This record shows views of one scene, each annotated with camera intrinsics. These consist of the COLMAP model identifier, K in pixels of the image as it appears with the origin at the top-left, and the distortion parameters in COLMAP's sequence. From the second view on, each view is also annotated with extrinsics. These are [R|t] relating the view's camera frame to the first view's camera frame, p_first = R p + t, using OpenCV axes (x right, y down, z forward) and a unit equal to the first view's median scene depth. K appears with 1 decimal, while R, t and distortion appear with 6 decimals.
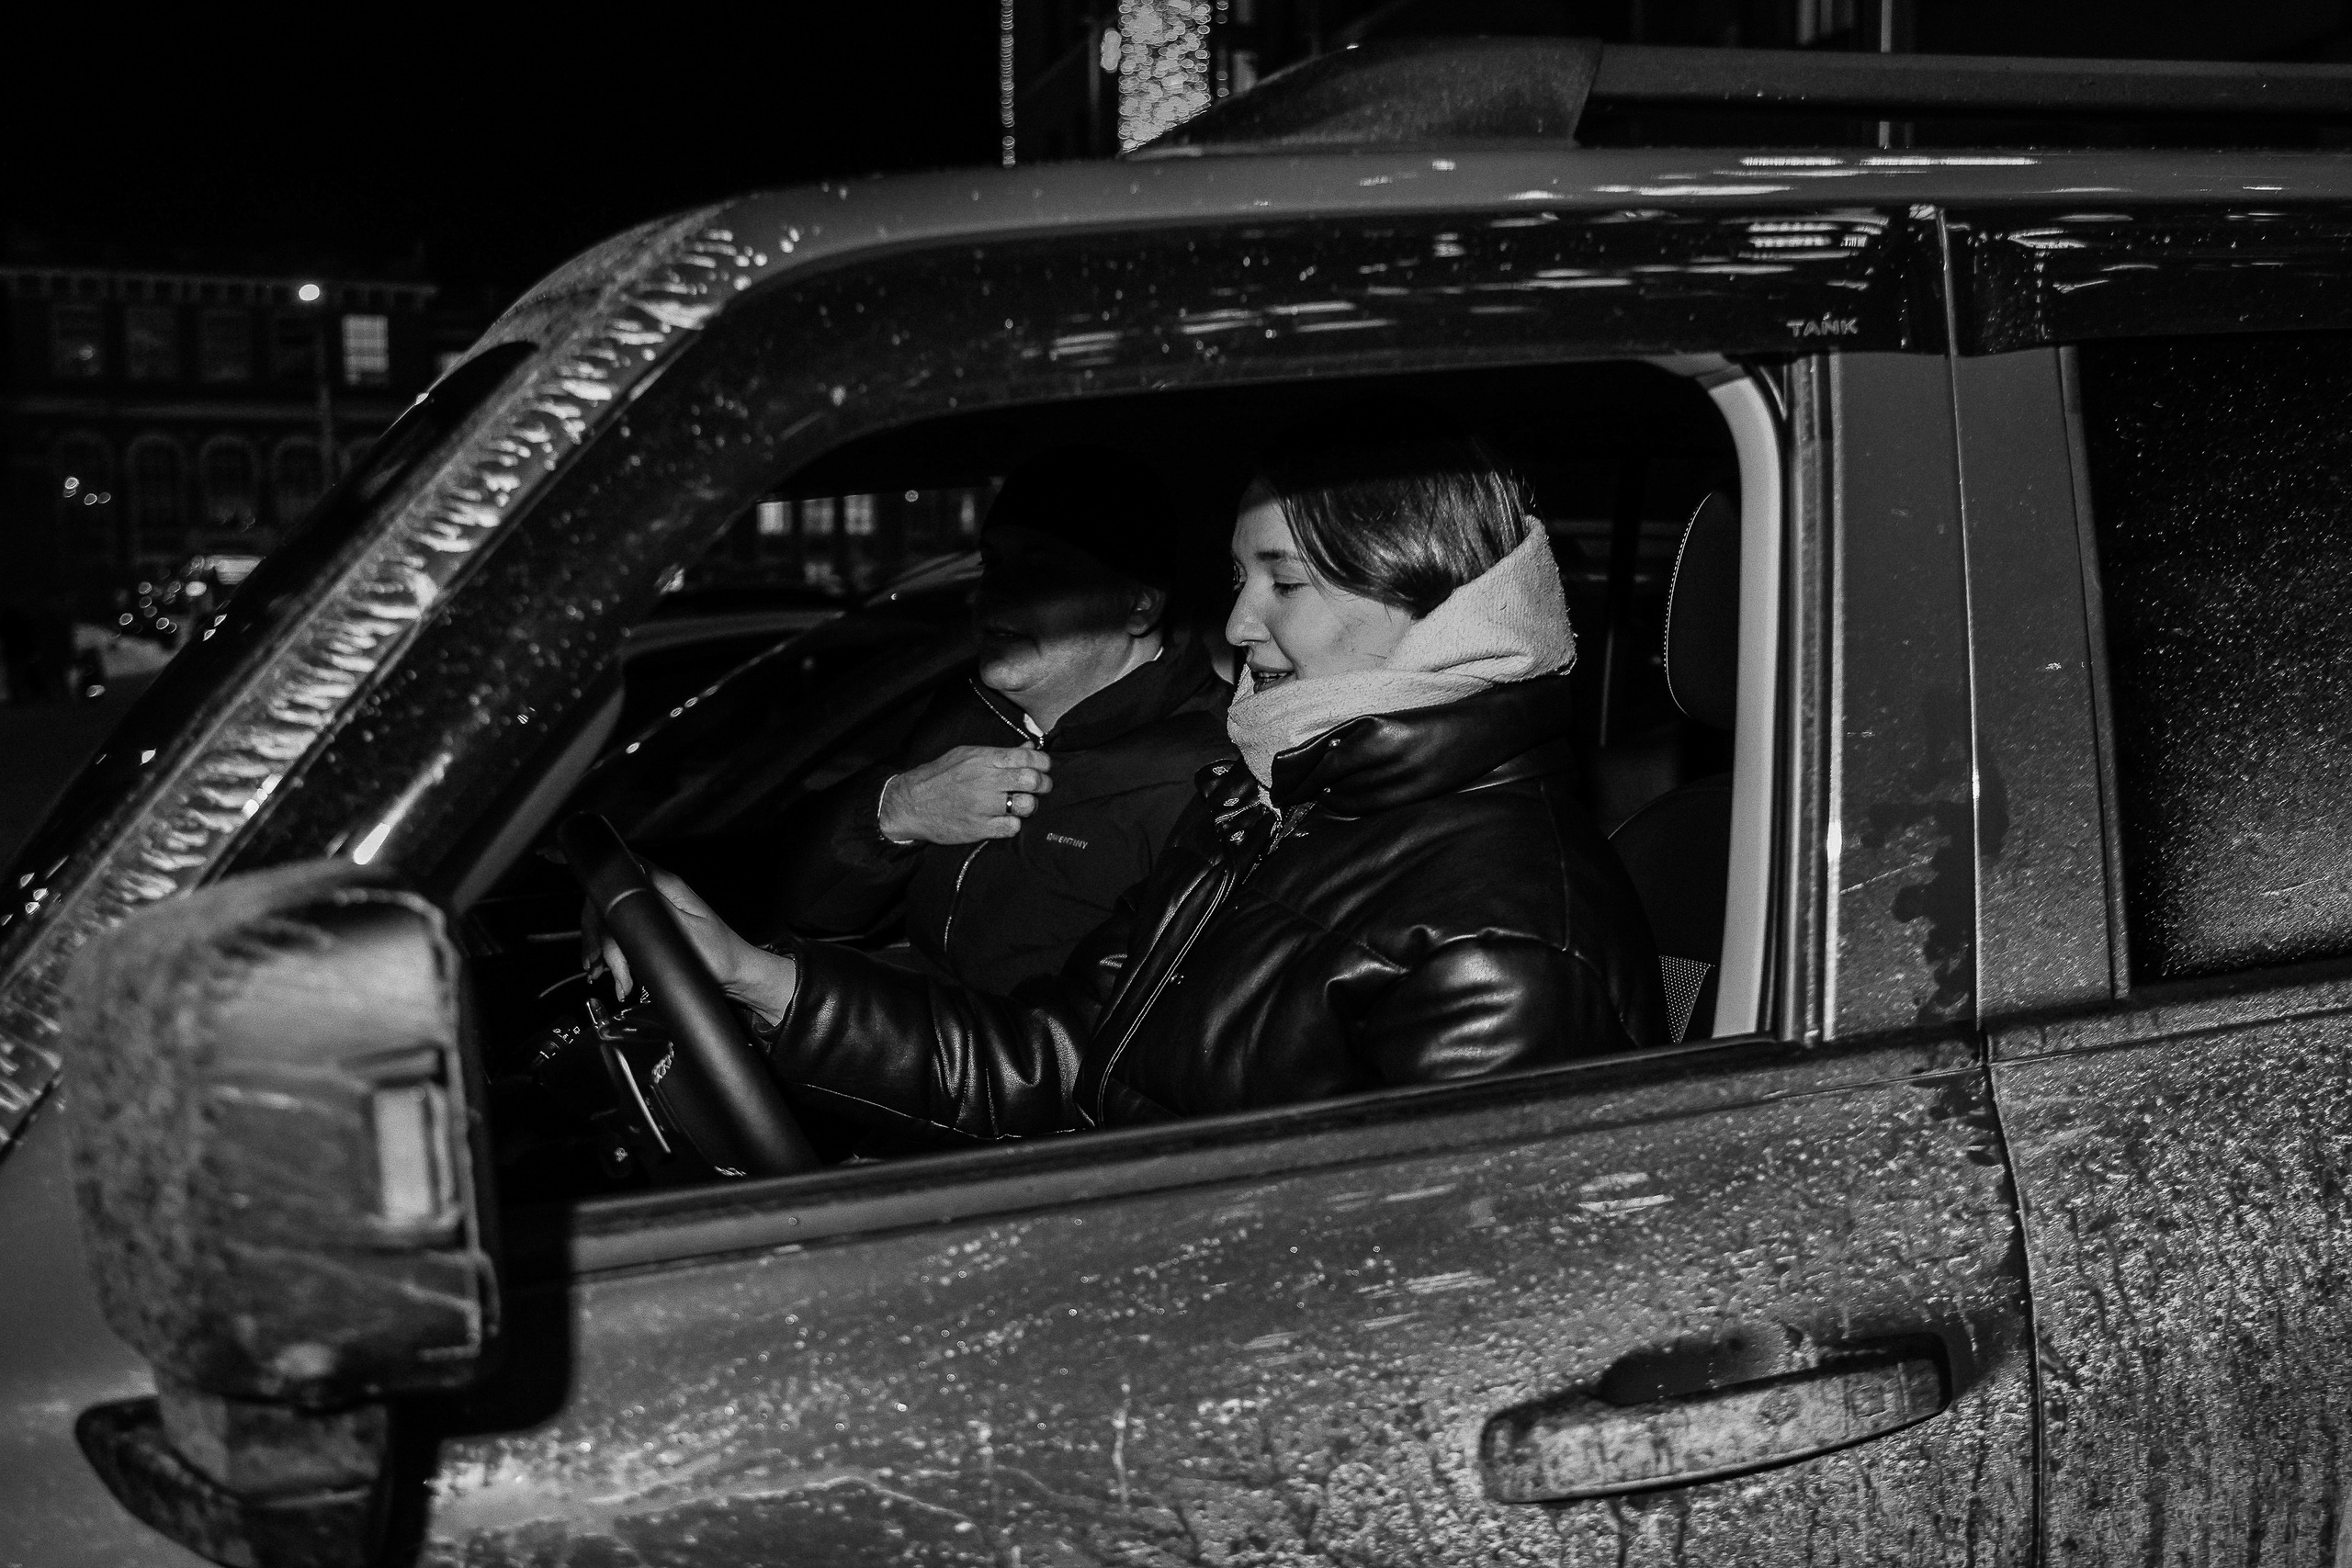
lens RADIAL K [[2283.4, 0, 1176.0], [0, 2283.4, 784.0], [0, 0, 1]] dist [-0.055684, 0.141880]
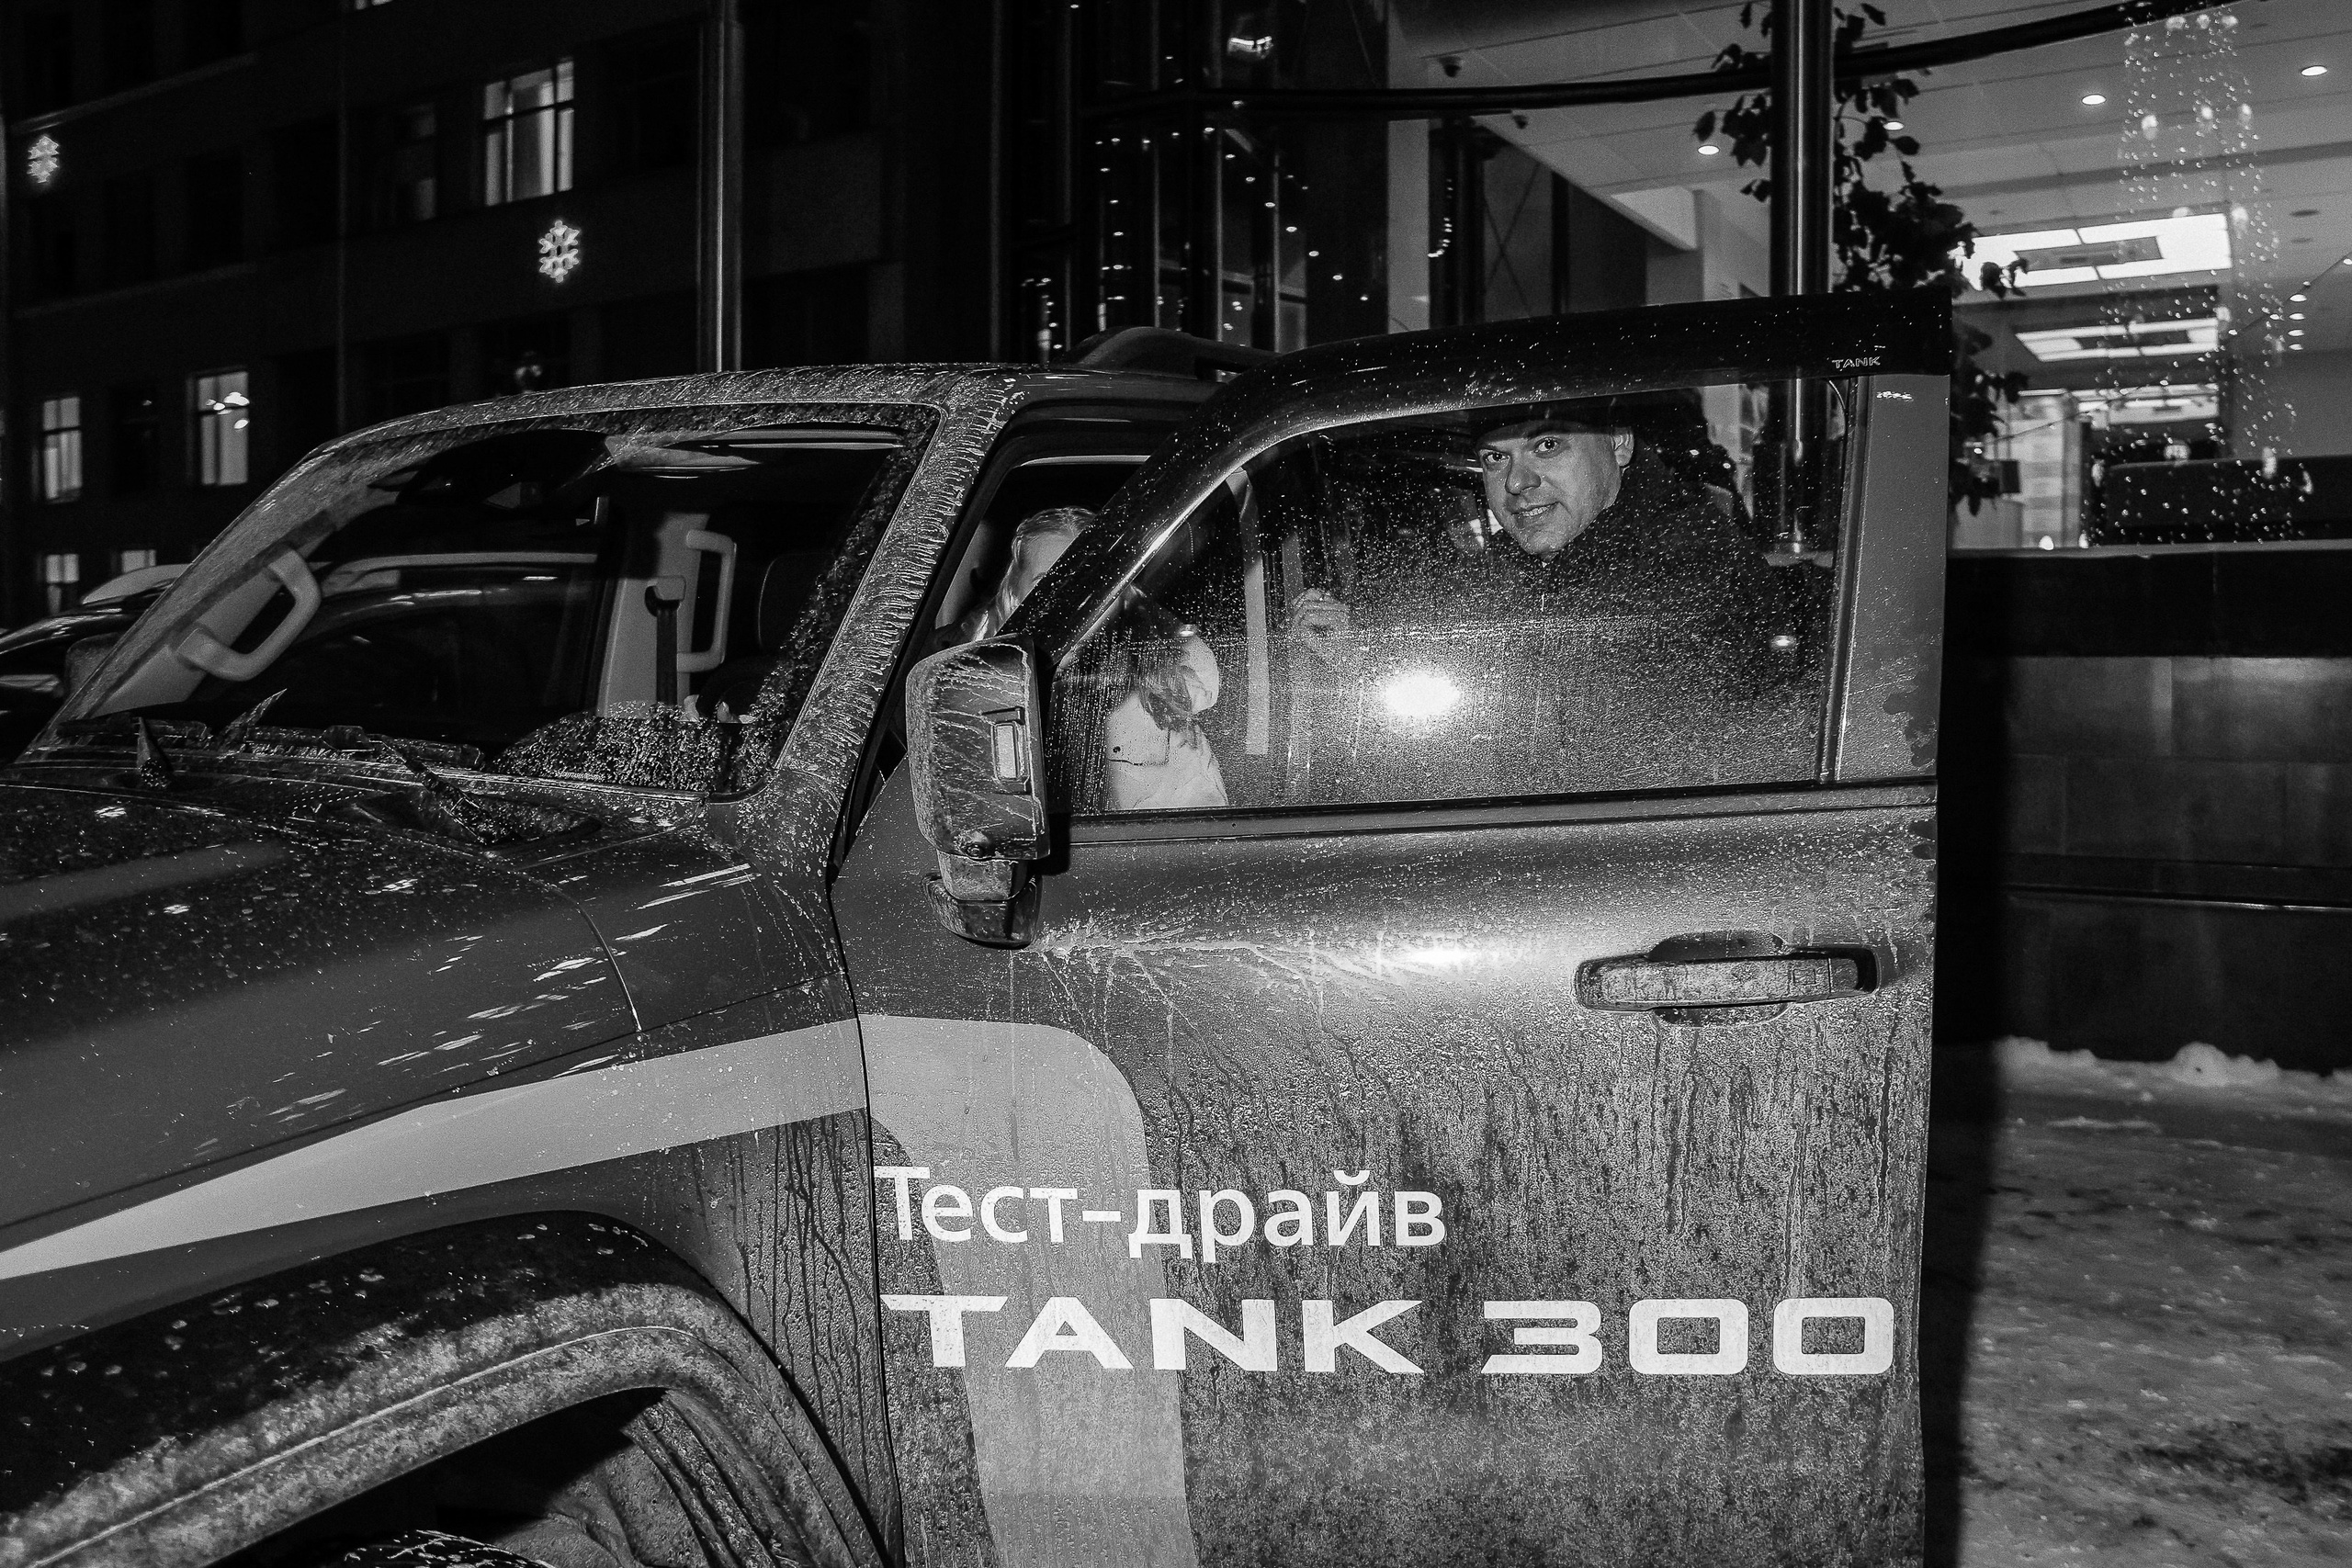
lens RADIAL K [[1800.7, 0, 1272.7], [0, 1800.7, 708.6], [0, 0, 1]] dist [-0.121958, 0.087950]
pose [[0.911397, 0.039516, -0.409627, 0.493883], [-0.033370, 0.999198, 0.022145, 0.047716], [0.410174, -0.006514, 0.911984, -0.434410]]
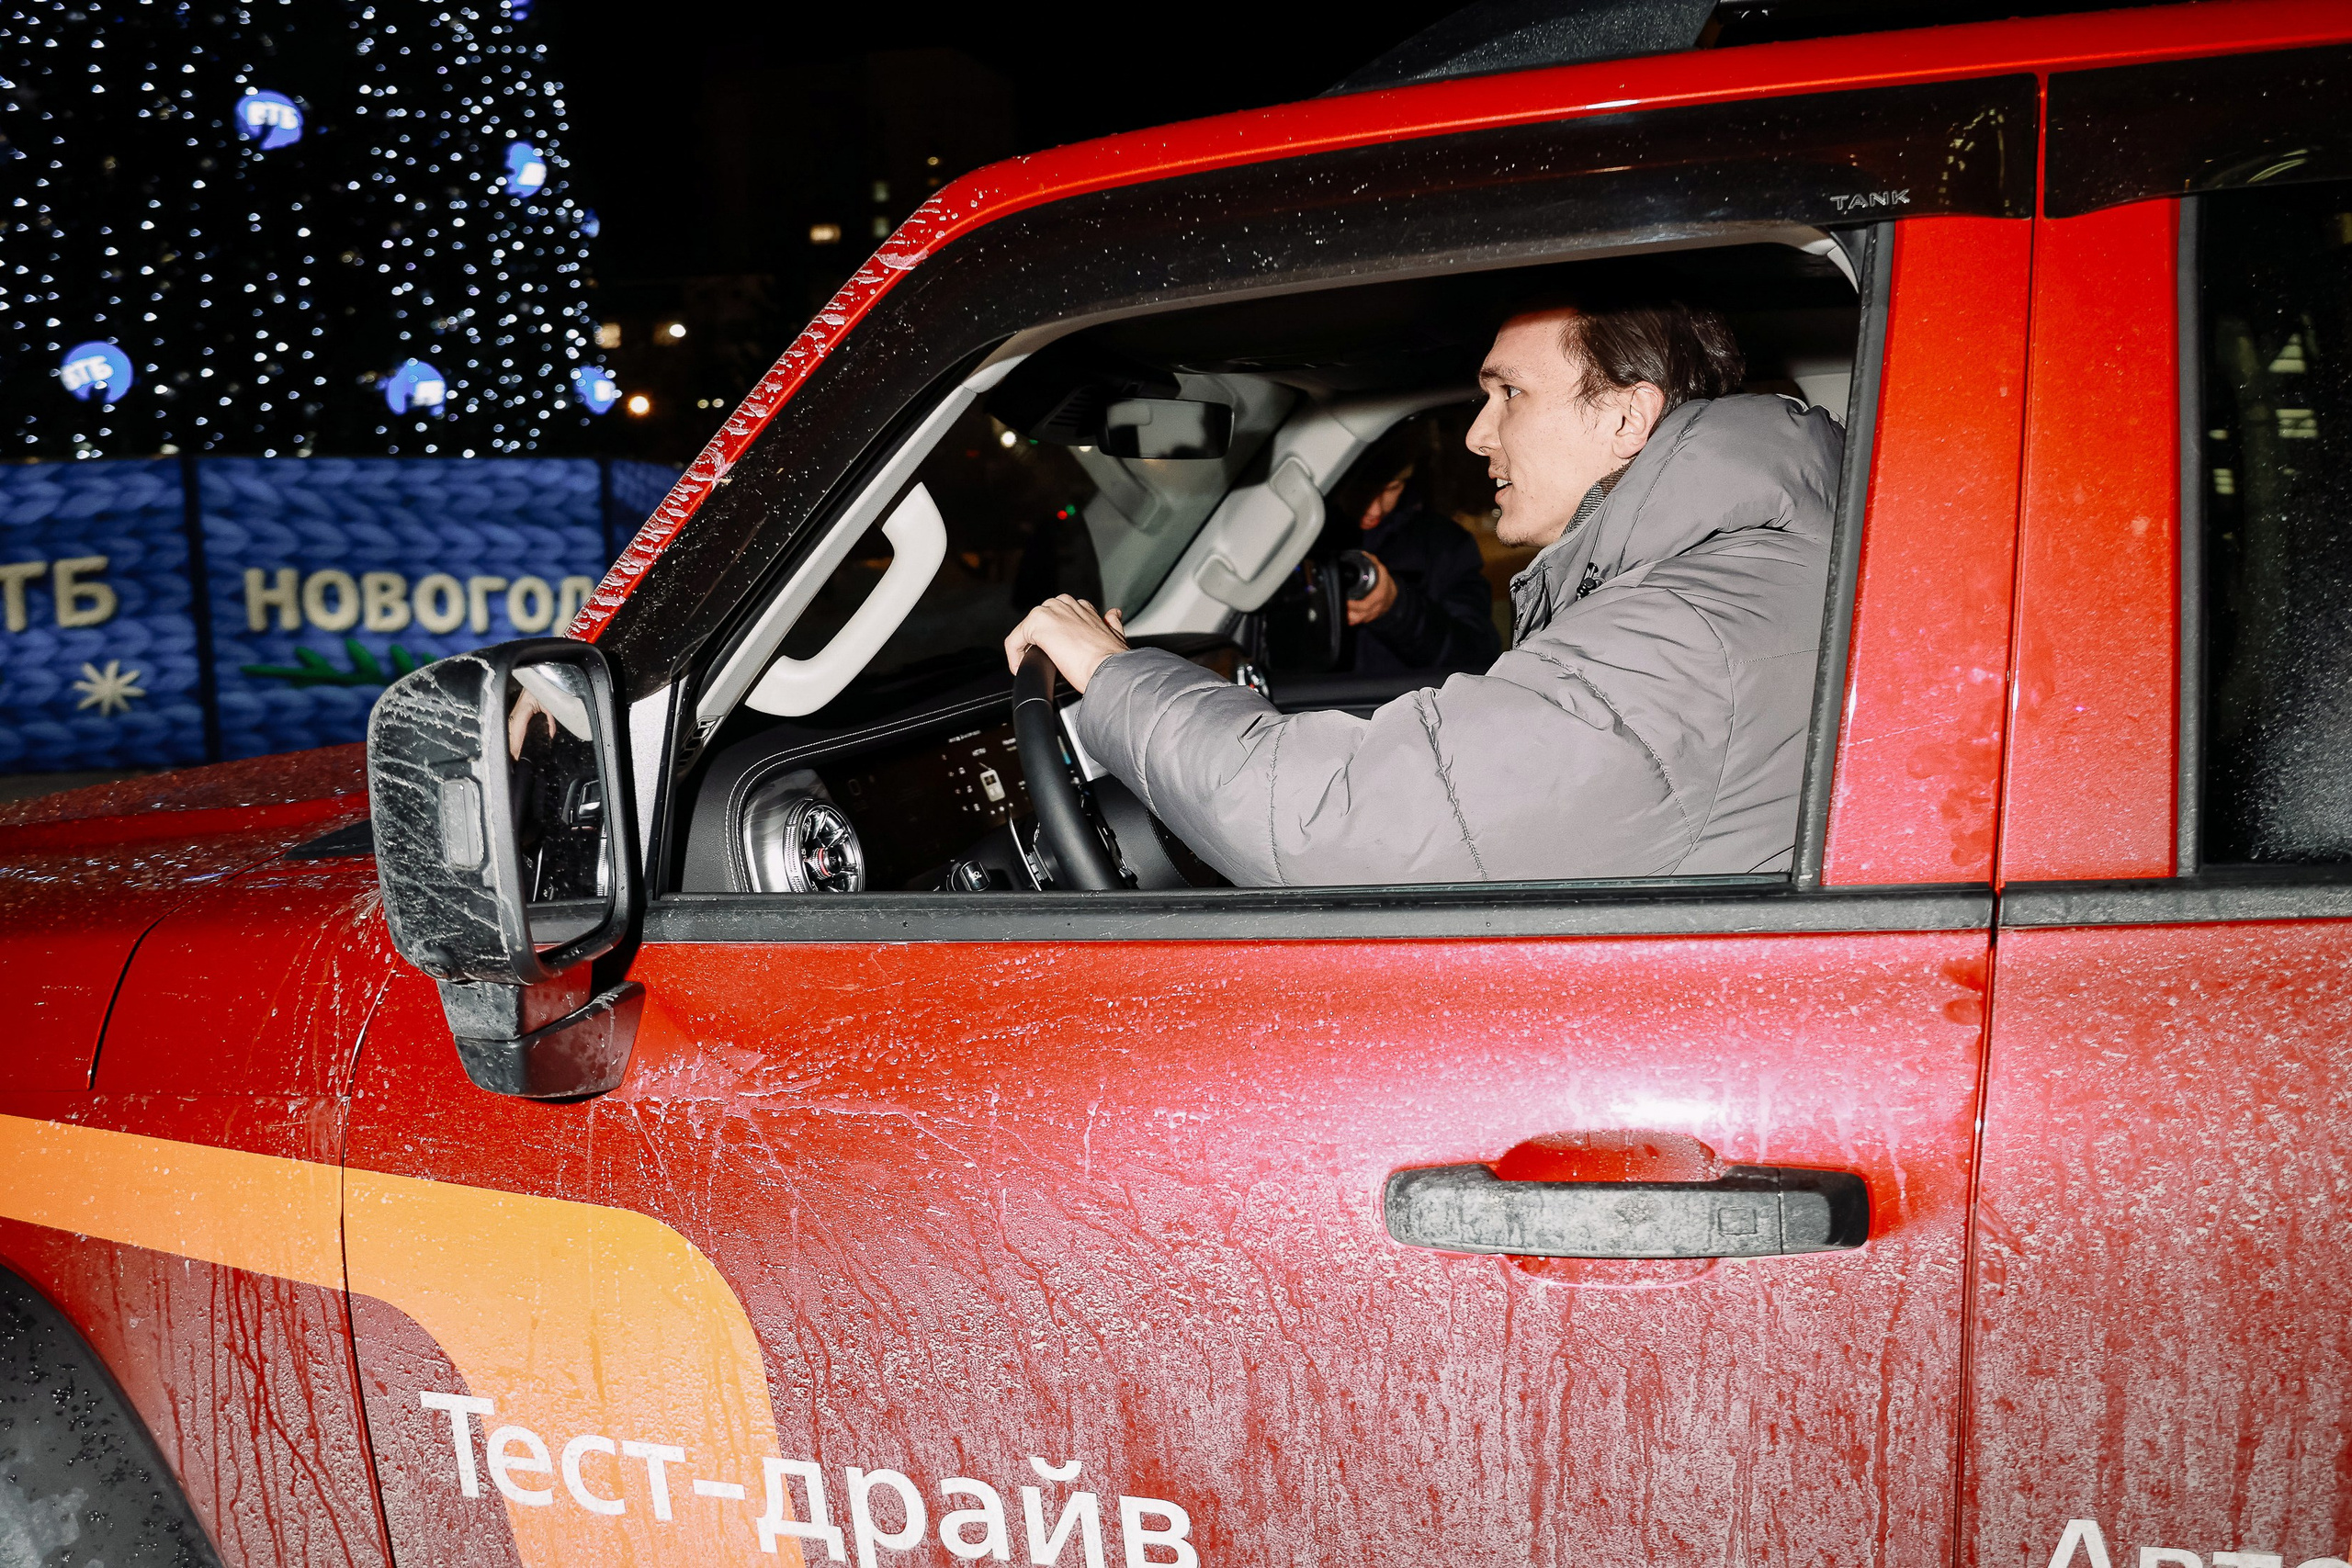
lens RADIAL K [[1829.9, 0, 1361.2], [0, 1829.9, 692.9], [0, 0, 1]] dist [-0.113719, 0.080388]
pose [[0.859407, 0.053449, -0.508491, 0.577414], [-0.040177, 0.998505, 0.037053, 0.002628], [0.509712, -0.011414, 0.860270, 0.194930]]
